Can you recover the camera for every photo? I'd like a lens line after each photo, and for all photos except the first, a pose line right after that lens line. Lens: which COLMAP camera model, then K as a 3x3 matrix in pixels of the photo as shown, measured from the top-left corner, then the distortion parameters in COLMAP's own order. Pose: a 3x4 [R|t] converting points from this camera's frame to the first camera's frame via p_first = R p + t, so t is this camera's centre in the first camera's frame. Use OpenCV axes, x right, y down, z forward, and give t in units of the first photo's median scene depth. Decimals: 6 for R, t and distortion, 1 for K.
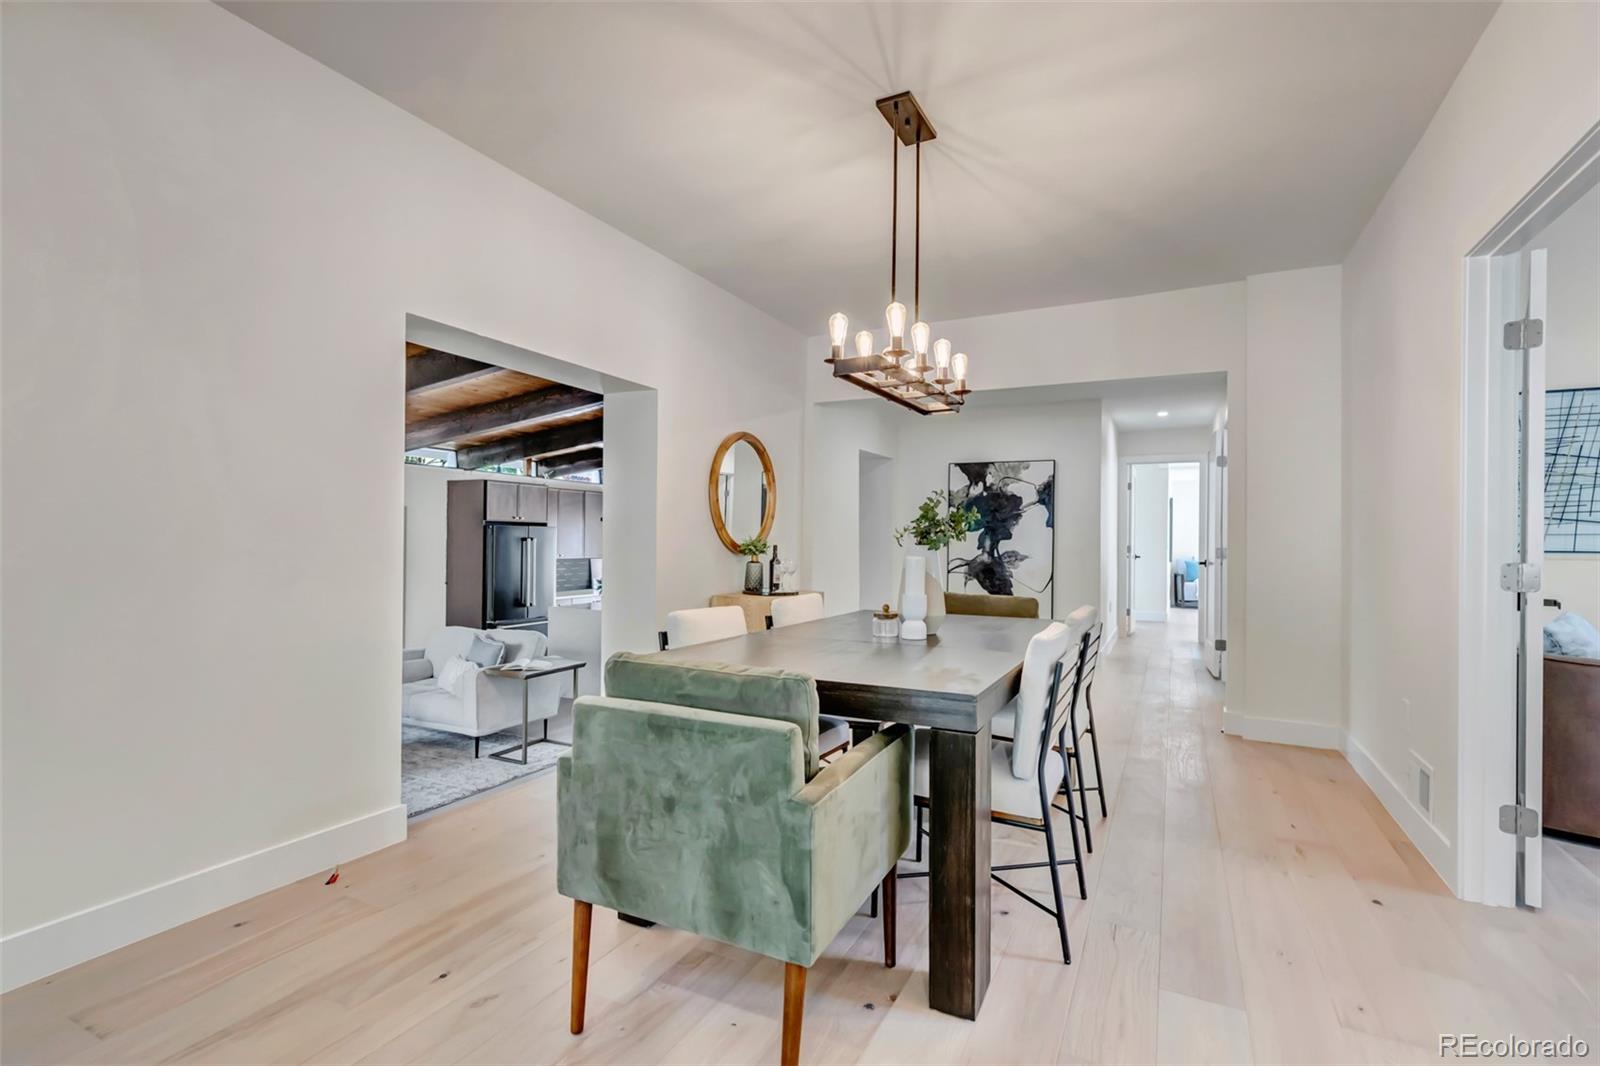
lens RADIAL K [[736.3, 0, 799.3], [0, 736.3, 536.4], [0, 0, 1]] dist [0.001610, -0.000047]
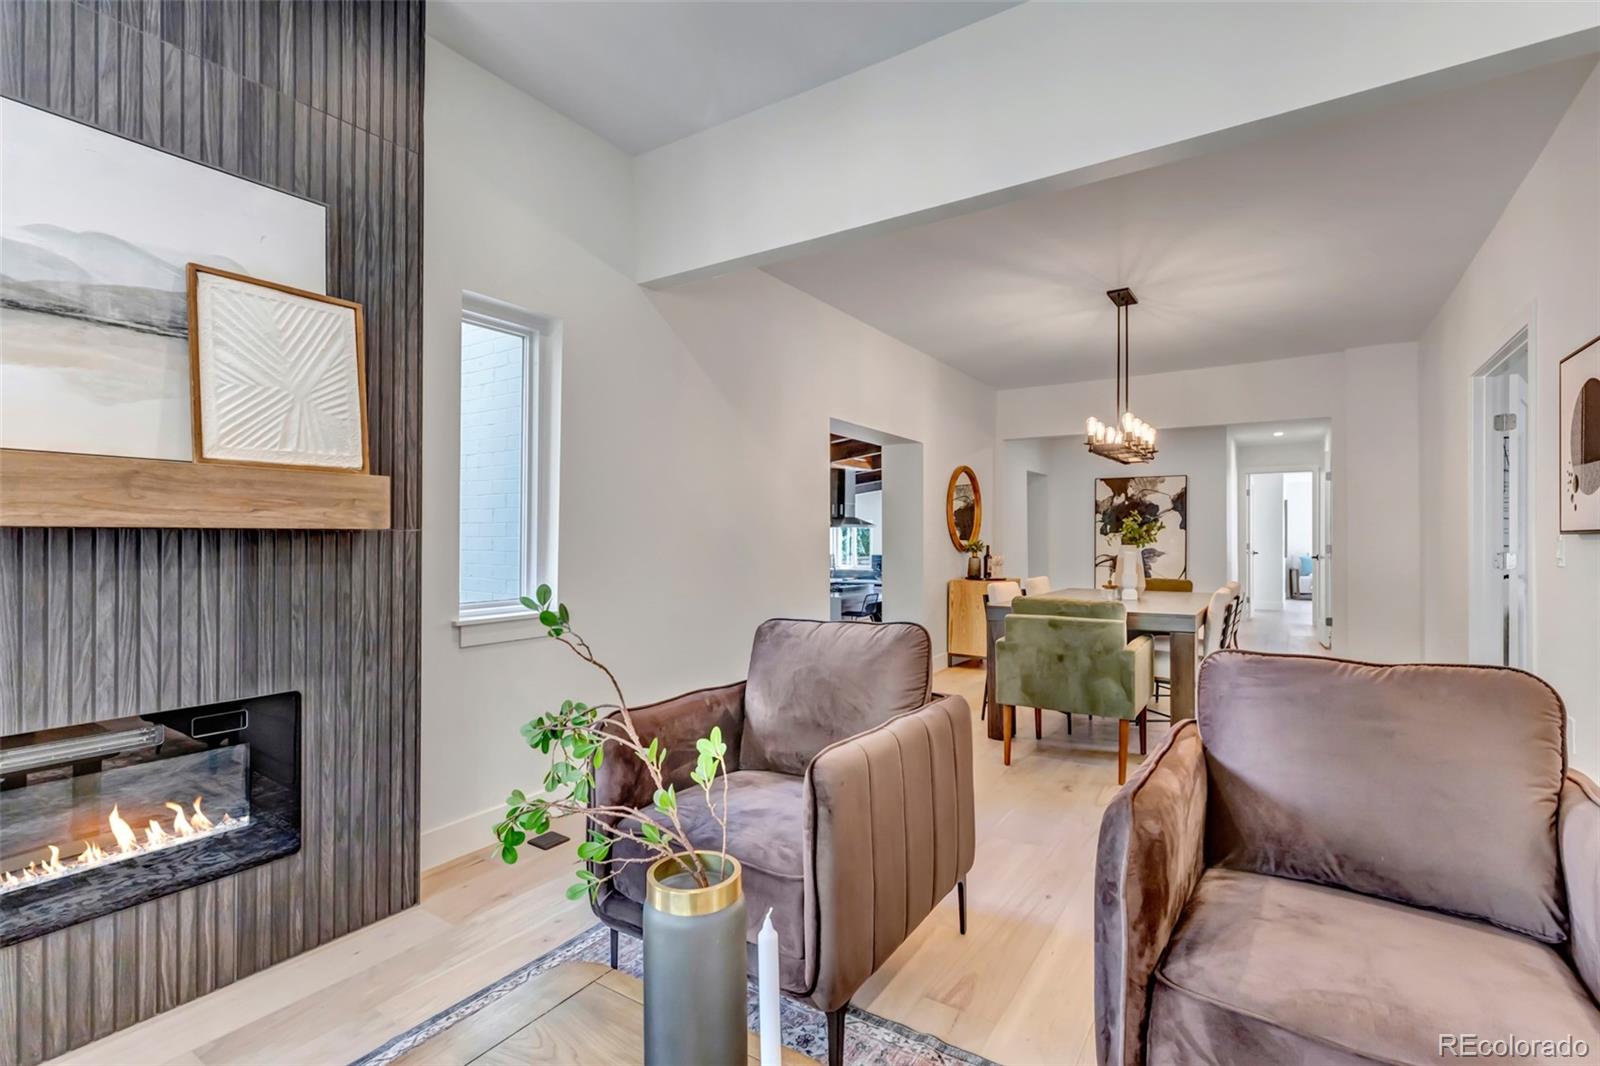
lens RADIAL K [[731.2, 0, 800.0], [0, 731.2, 533.0], [0, 0, 1]] dist [0.003796, 0.001224]
pose [[0.993238, -0.009425, -0.115710, -0.228212], [0.008897, 0.999948, -0.005078, -0.007562], [0.115752, 0.004015, 0.993270, -0.436842]]
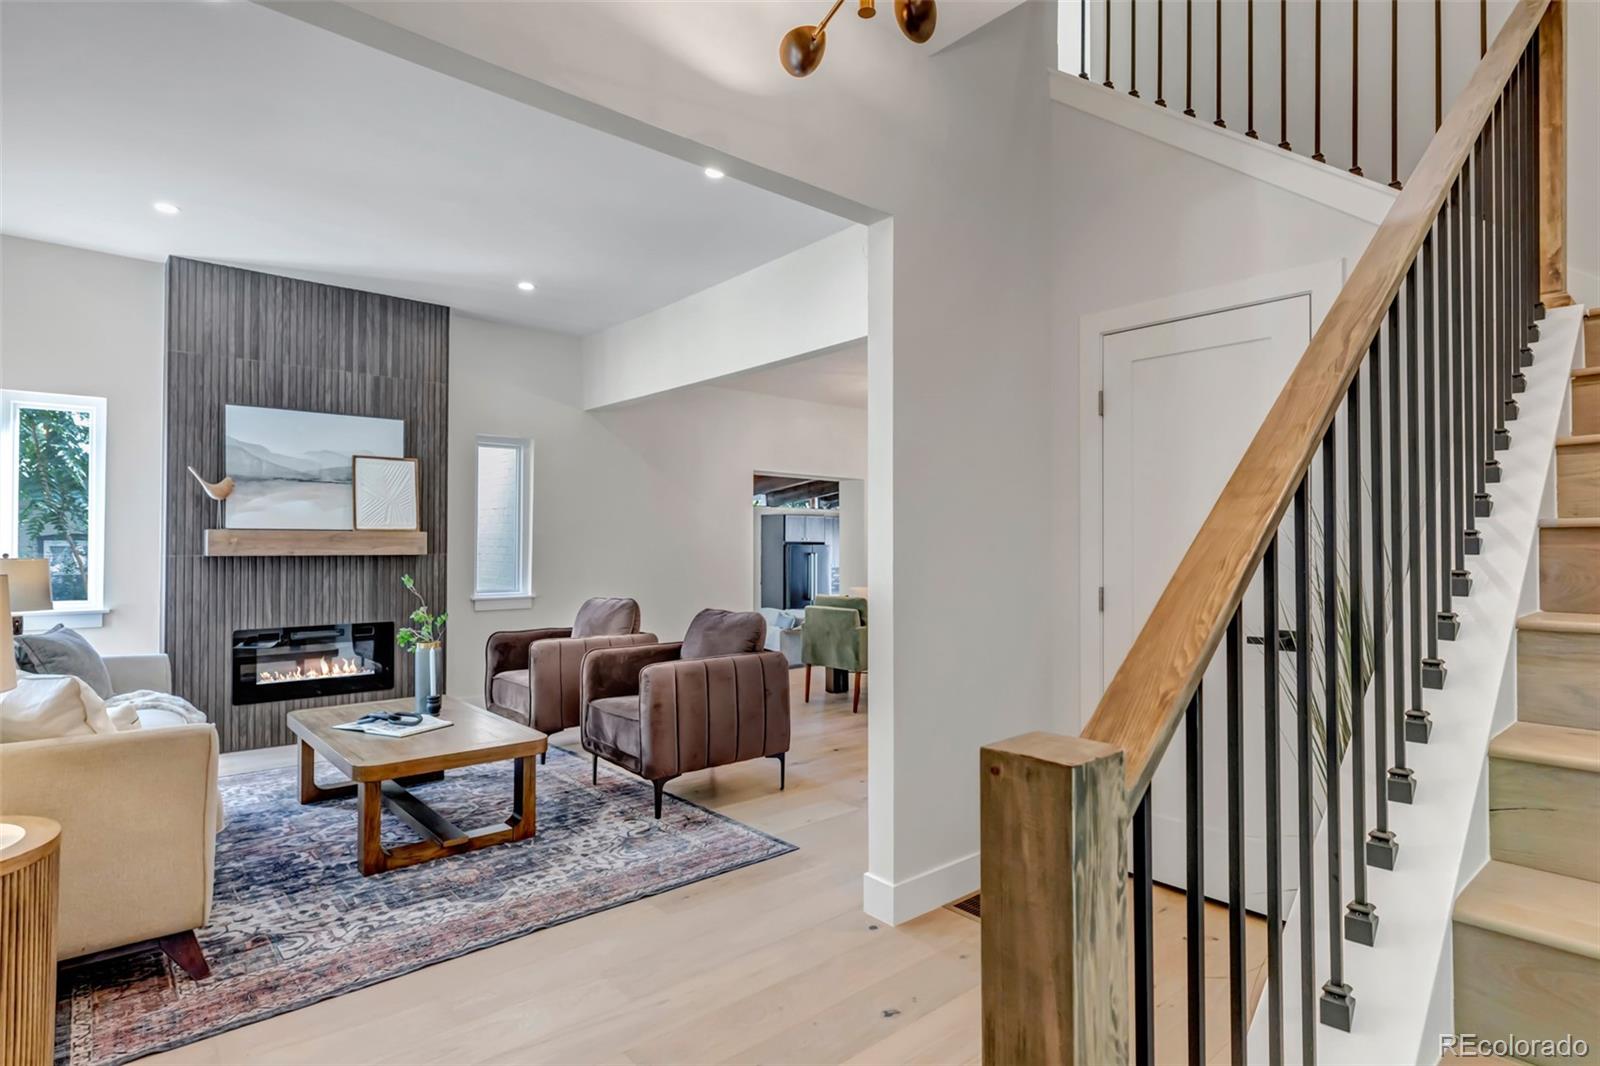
lens RADIAL K [[825.4, 0, 799.4], [0, 825.4, 534.4], [0, 0, 1]] dist [-0.002516, 0.000085]
pose [[0.925538, -0.011929, -0.378467, 0.393151], [0.007530, 0.999886, -0.013102, -0.023376], [0.378580, 0.009277, 0.925522, -0.899036]]
